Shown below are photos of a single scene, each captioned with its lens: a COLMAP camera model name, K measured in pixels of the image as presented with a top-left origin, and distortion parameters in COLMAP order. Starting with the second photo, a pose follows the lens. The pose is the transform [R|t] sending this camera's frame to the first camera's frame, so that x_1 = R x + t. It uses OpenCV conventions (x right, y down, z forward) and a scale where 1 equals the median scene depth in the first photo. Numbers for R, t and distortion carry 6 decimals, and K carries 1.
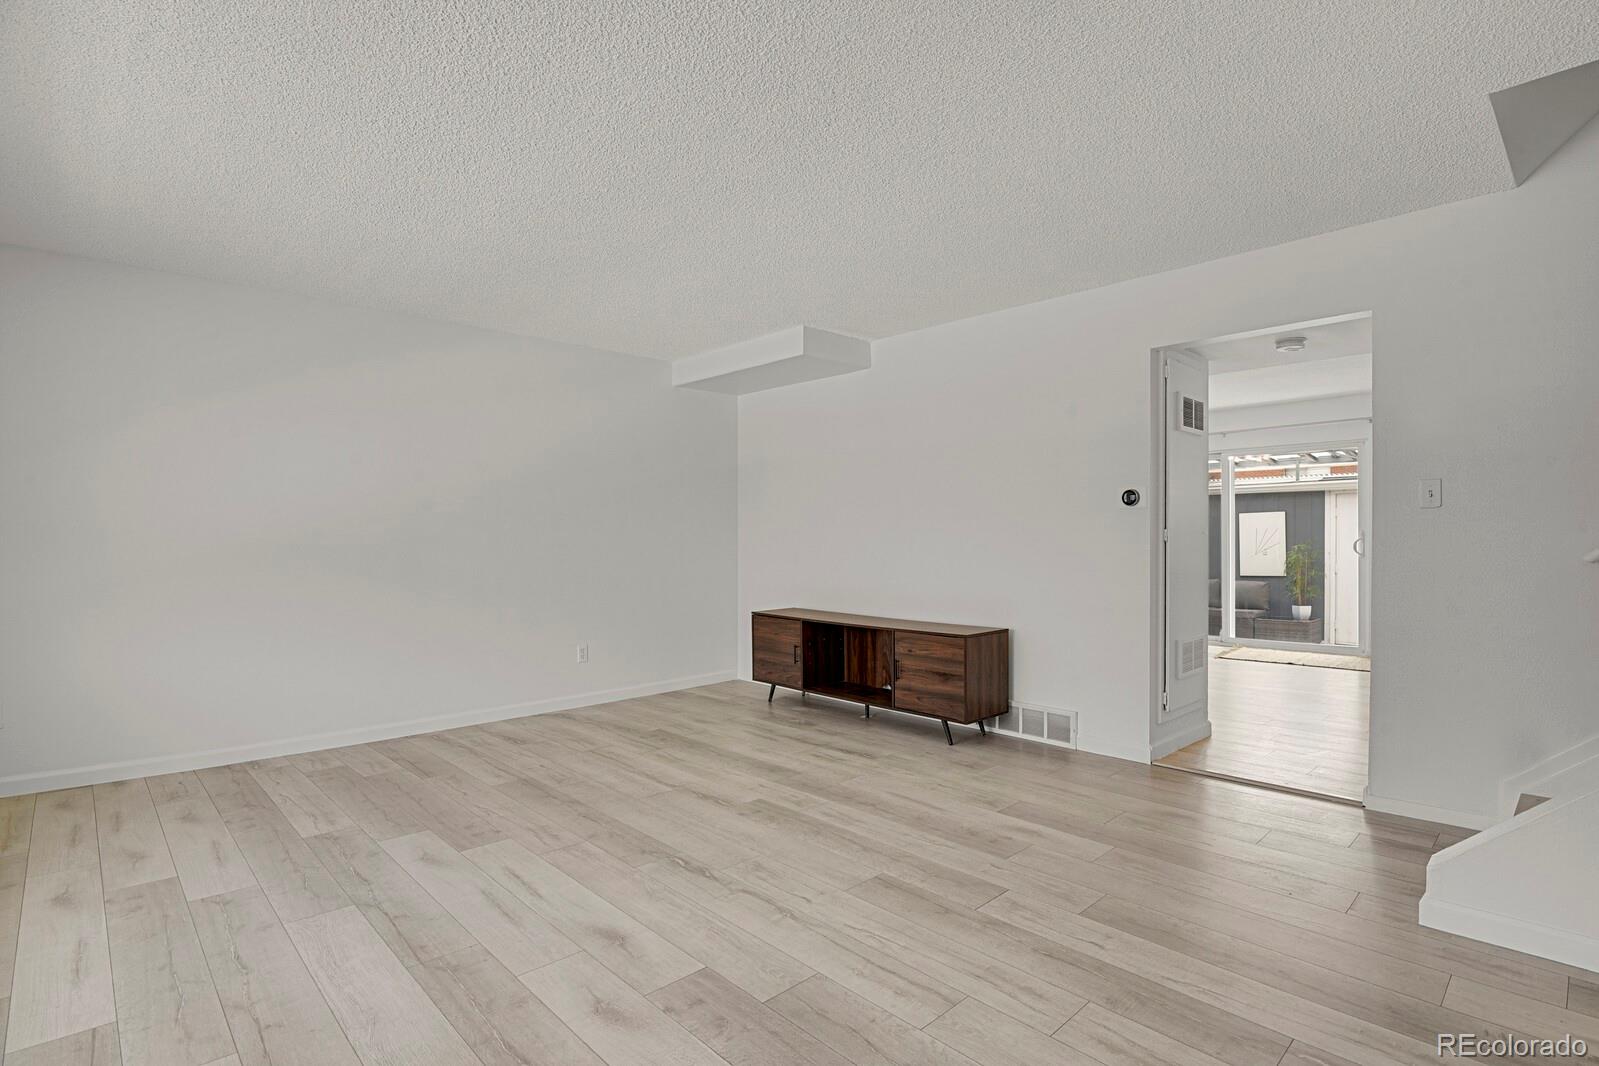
lens RADIAL K [[783.4, 0, 797.0], [0, 783.4, 540.5], [0, 0, 1]] dist [-0.022215, -0.005253]
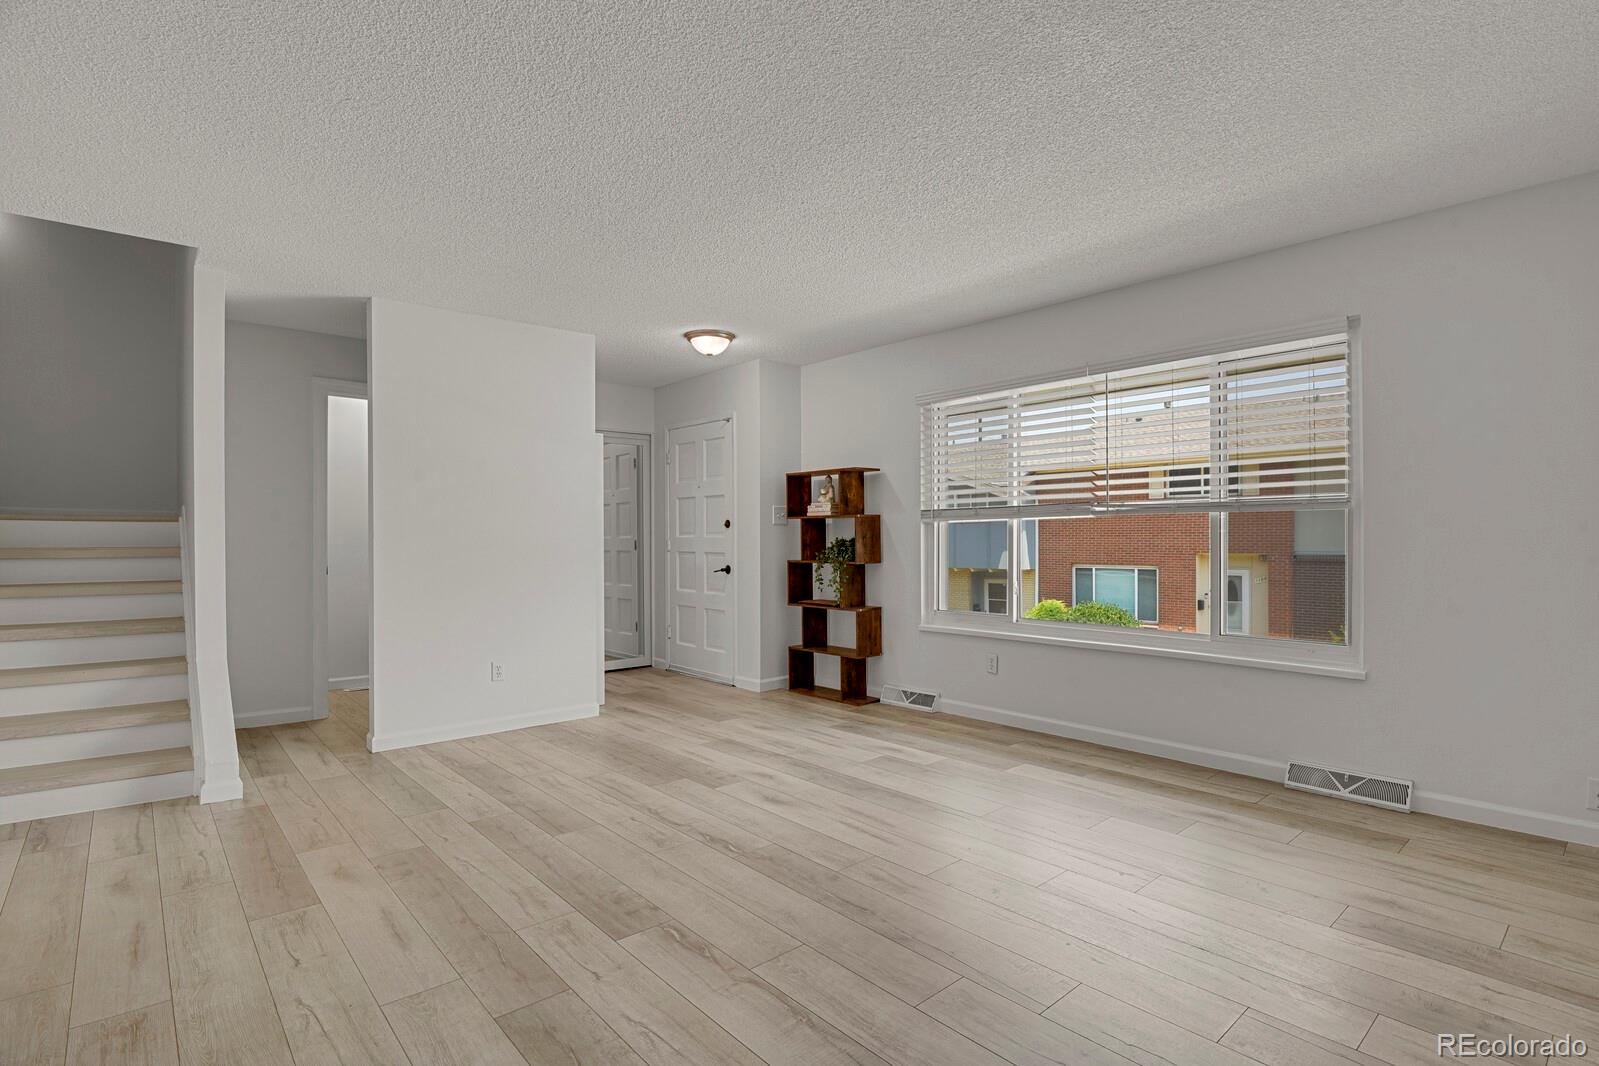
lens RADIAL K [[783.4, 0, 797.0], [0, 783.4, 540.5], [0, 0, 1]] dist [-0.022215, -0.005253]
pose [[-0.999102, 0.007559, 0.041683, -0.278882], [0.007845, 0.999947, 0.006709, -0.006059], [-0.041630, 0.007030, -0.999108, 2.011257]]
